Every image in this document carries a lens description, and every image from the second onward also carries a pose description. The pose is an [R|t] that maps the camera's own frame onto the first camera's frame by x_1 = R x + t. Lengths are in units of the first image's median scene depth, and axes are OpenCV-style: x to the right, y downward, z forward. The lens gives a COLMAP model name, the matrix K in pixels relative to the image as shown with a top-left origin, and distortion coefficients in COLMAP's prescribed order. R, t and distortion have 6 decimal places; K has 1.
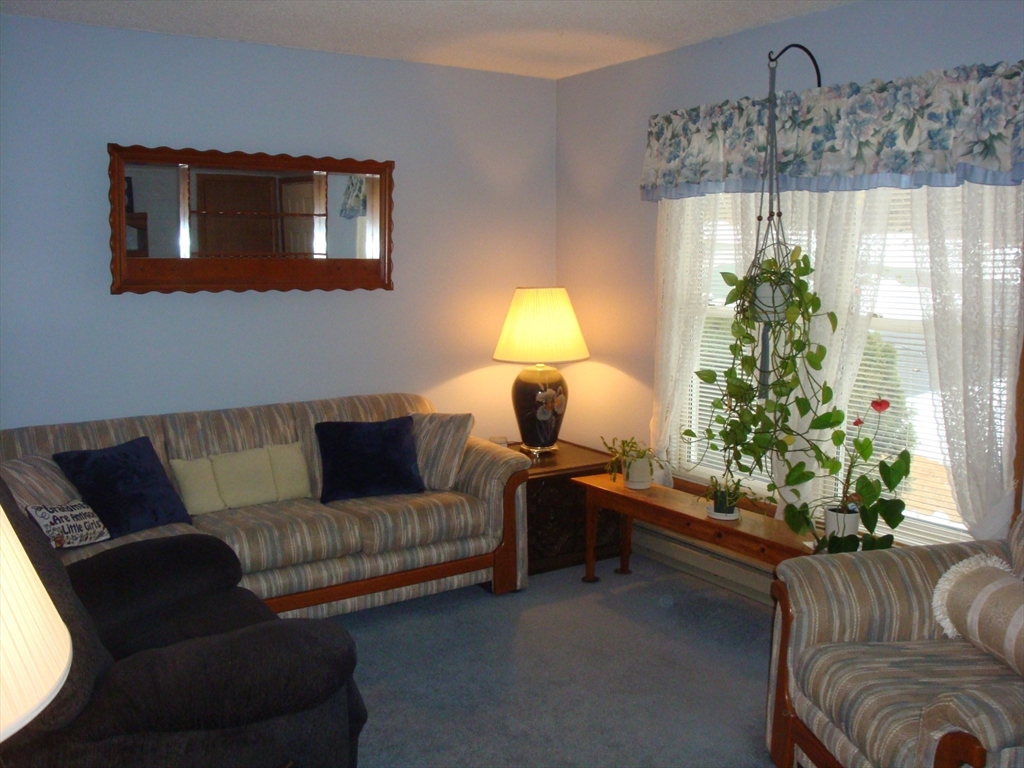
lens RADIAL K [[913.3, 0, 514.3], [0, 913.3, 376.5], [0, 0, 1]] dist [-0.170764, 0.153520]
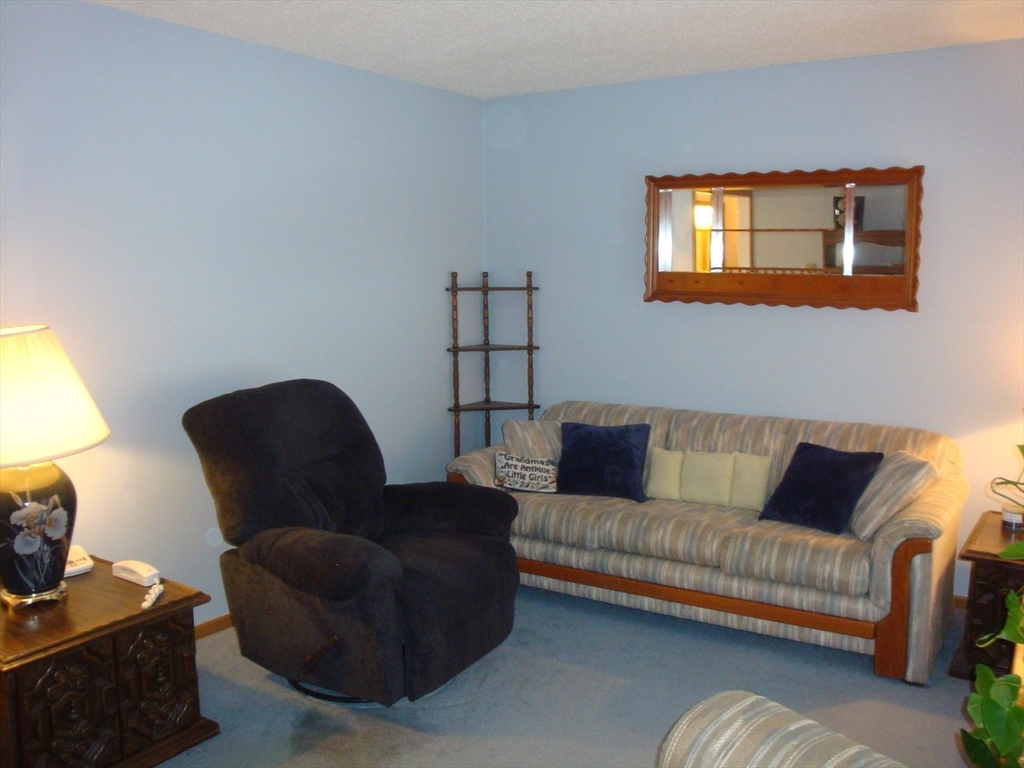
lens RADIAL K [[840.2, 0, 512.0], [0, 840.2, 384.0], [0, 0, 1]] dist [-0.144150, 0.126573]
pose [[0.422414, 0.111280, -0.899546, 0.516955], [-0.117696, 0.990767, 0.067297, -0.039266], [0.898729, 0.077446, 0.431611, 0.373580]]
